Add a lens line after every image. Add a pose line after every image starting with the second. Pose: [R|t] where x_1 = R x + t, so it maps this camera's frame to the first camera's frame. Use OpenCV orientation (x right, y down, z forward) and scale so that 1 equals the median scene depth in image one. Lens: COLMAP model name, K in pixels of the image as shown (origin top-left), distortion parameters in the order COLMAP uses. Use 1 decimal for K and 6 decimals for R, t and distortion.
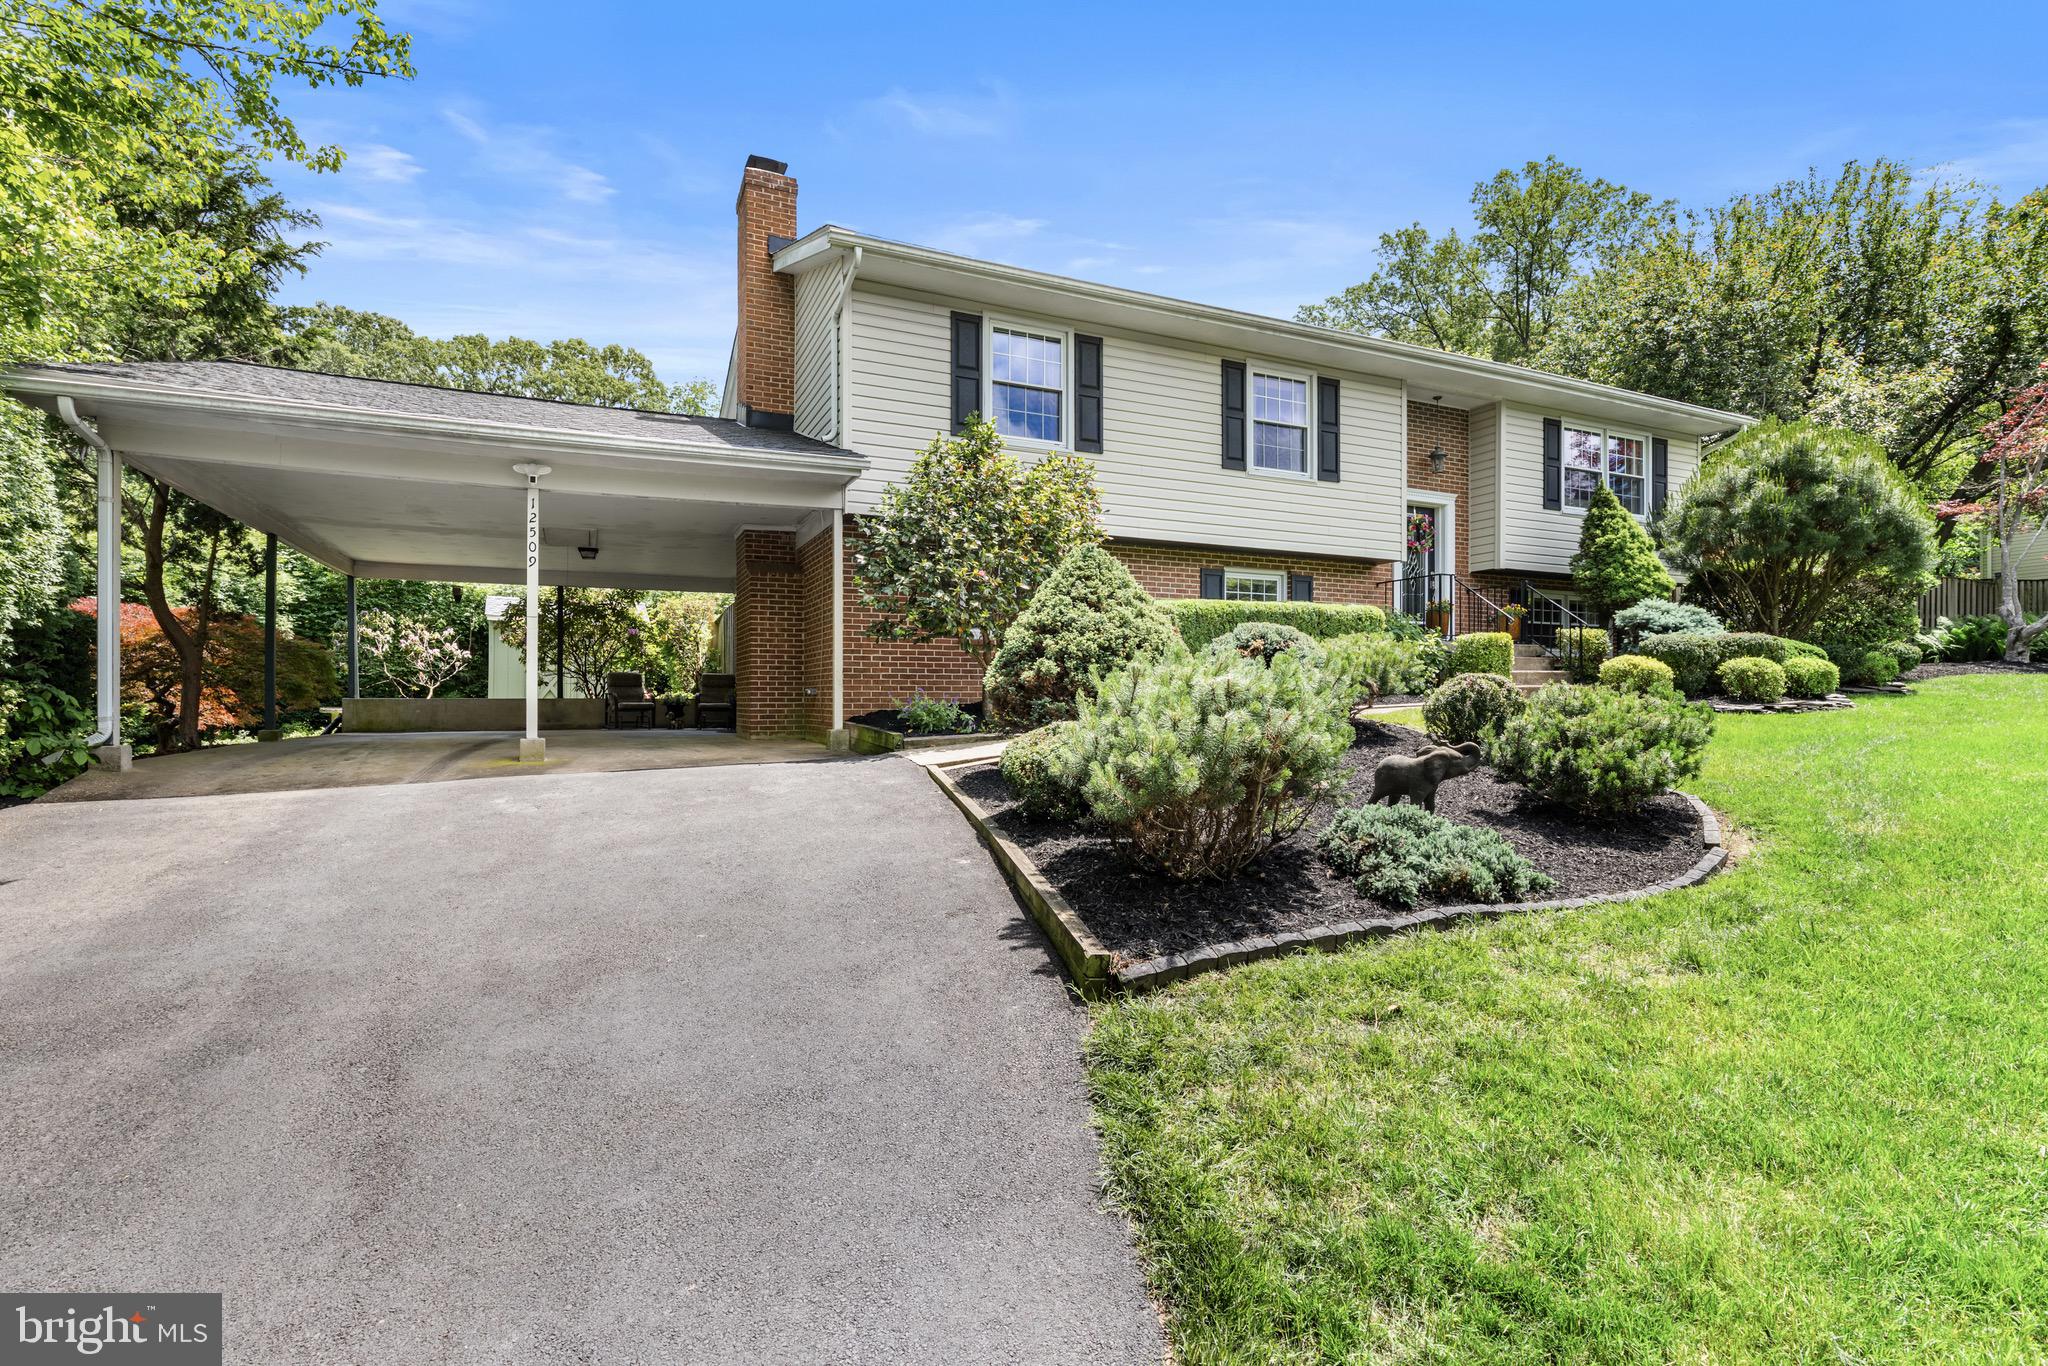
lens RADIAL K [[941.1, 0, 1031.5], [0, 941.1, 697.1], [0, 0, 1]] dist [-0.000532, 0.000882]
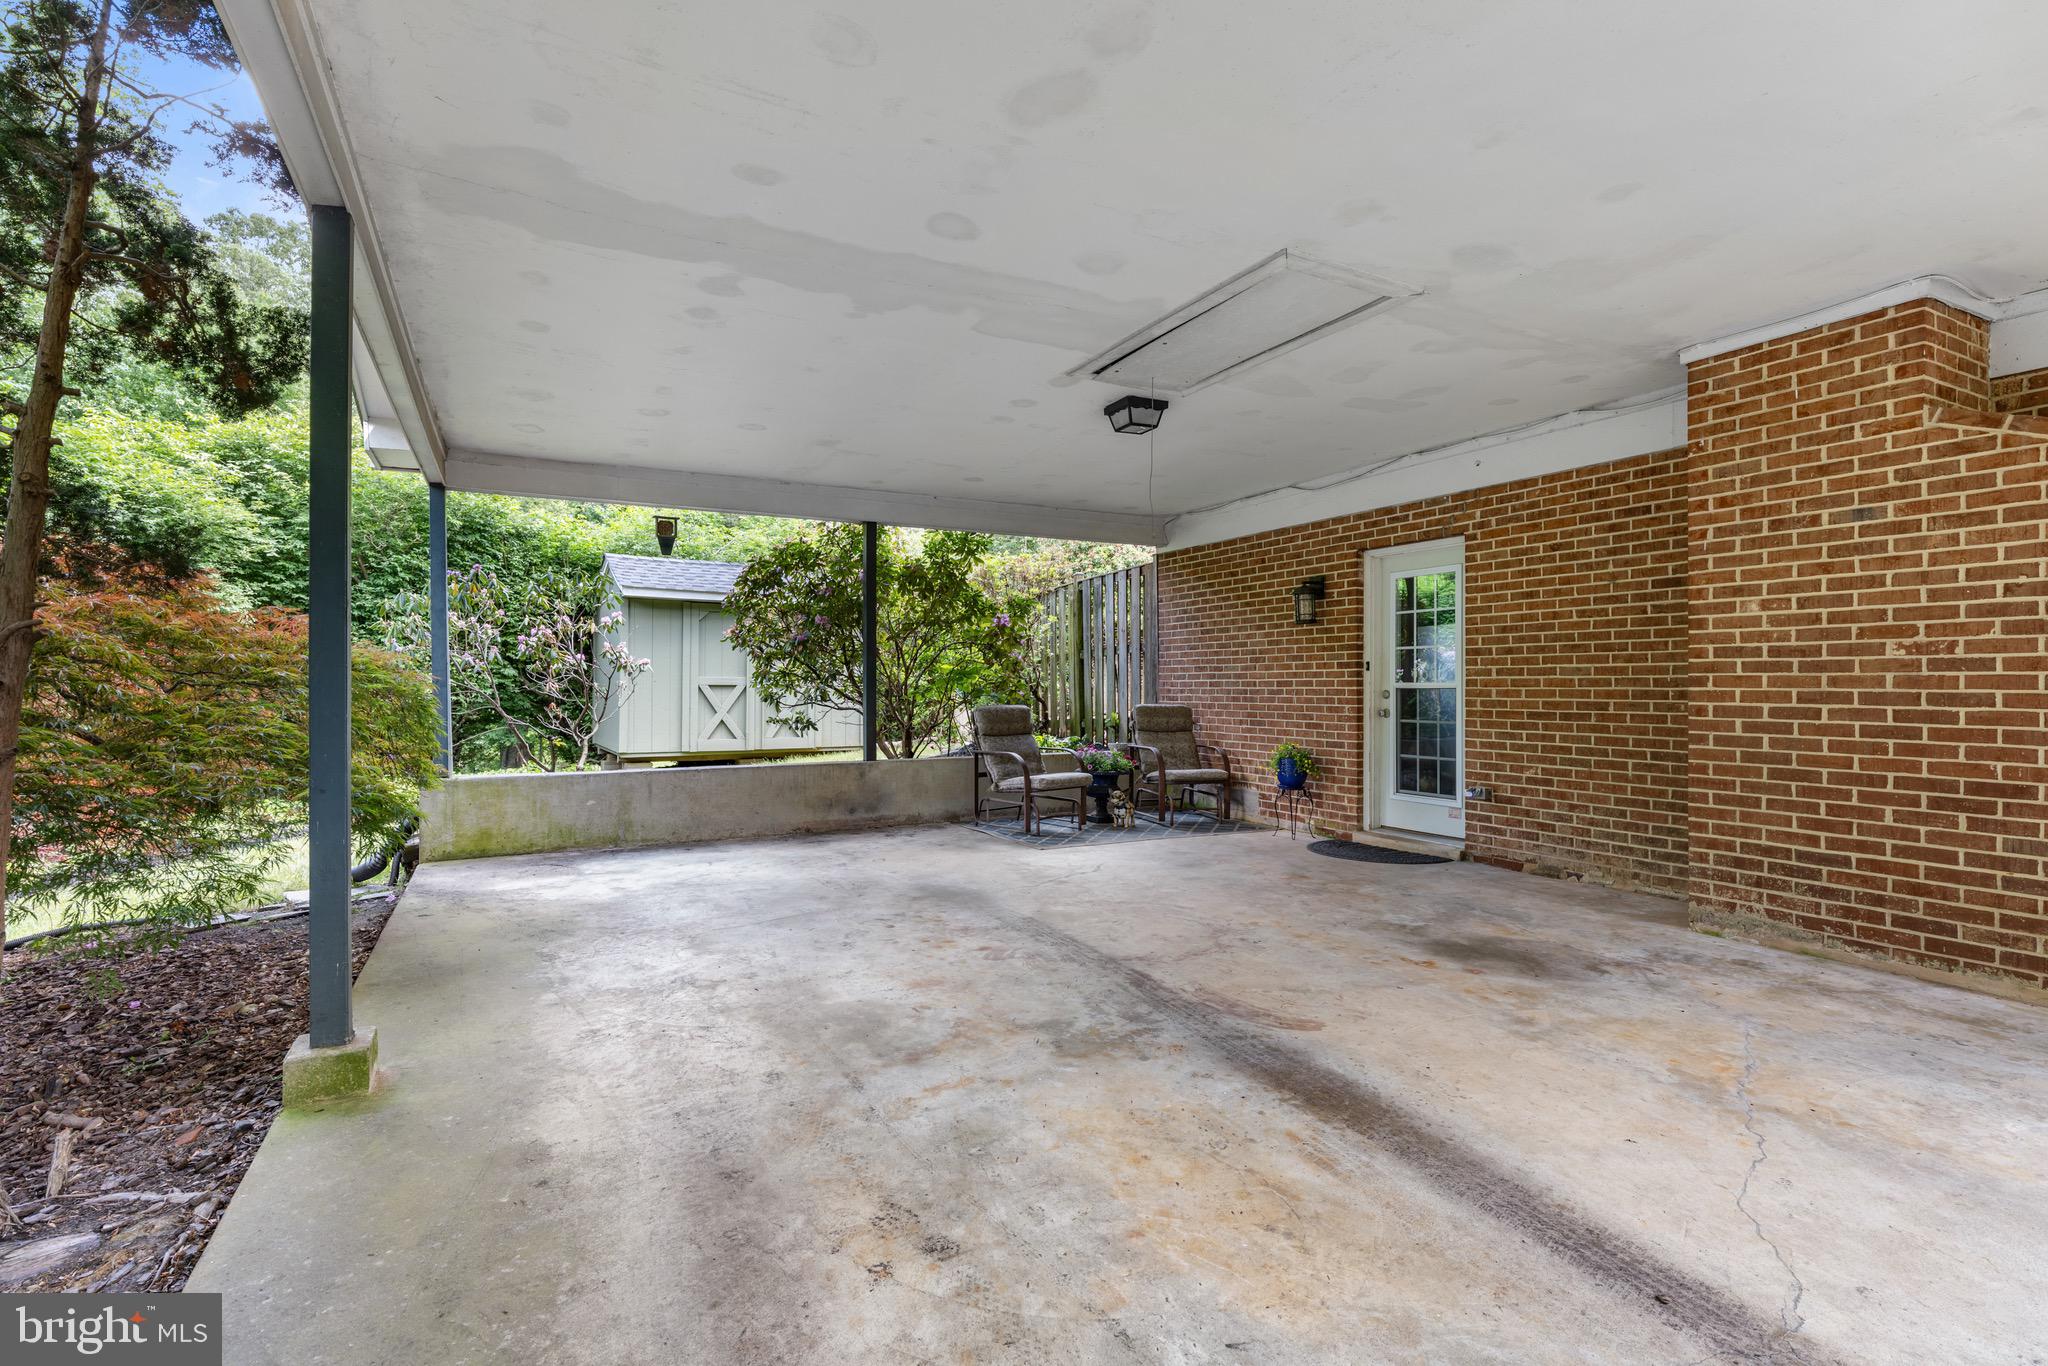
lens RADIAL K [[966.7, 0, 1036.4], [0, 966.7, 683.9], [0, 0, 1]] dist [0.002487, 0.001137]
pose [[0.998805, -0.003838, 0.048721, -0.577132], [0.003207, 0.999910, 0.013033, -0.056548], [-0.048767, -0.012861, 0.998727, 0.674040]]
